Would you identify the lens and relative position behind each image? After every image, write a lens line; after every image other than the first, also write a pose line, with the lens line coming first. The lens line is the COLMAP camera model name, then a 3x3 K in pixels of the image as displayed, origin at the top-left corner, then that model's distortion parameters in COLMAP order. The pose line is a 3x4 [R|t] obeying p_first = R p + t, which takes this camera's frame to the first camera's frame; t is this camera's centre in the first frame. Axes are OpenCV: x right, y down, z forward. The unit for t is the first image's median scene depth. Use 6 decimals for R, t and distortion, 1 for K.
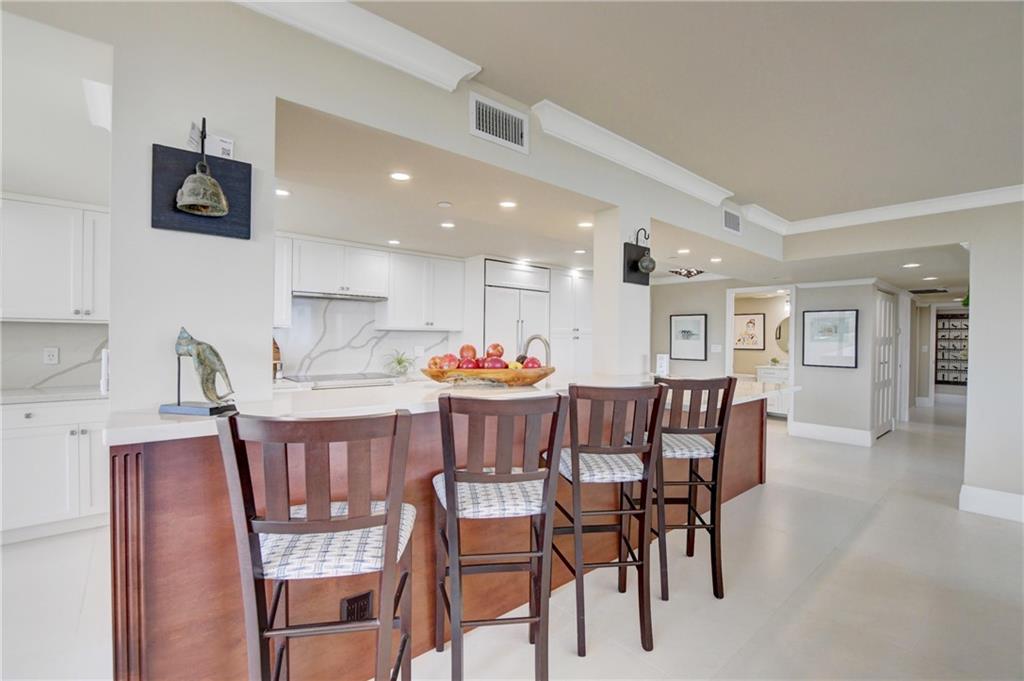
lens RADIAL K [[452.4, 0, 508.4], [0, 452.4, 341.8], [0, 0, 1]] dist [-0.031138, 0.000072]
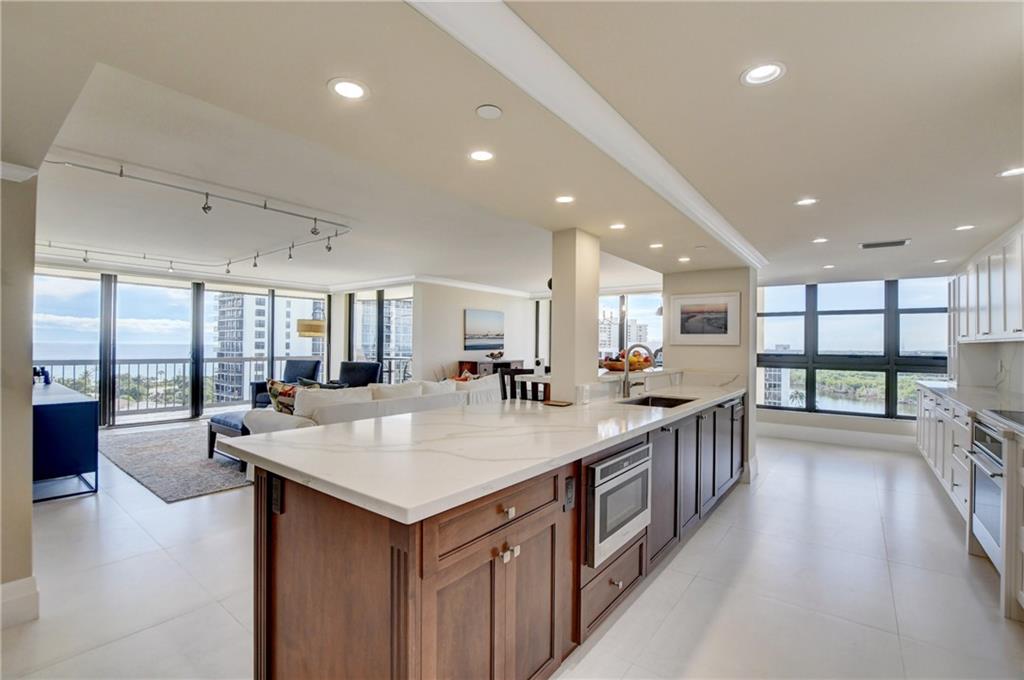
lens RADIAL K [[450.2, 0, 510.6], [0, 450.2, 342.5], [0, 0, 1]] dist [-0.027055, 0.001125]
pose [[-0.979089, -0.022612, -0.202171, 0.353436], [-0.023249, 0.999729, 0.000776, -0.006464], [0.202098, 0.005460, -0.979350, 1.142338]]
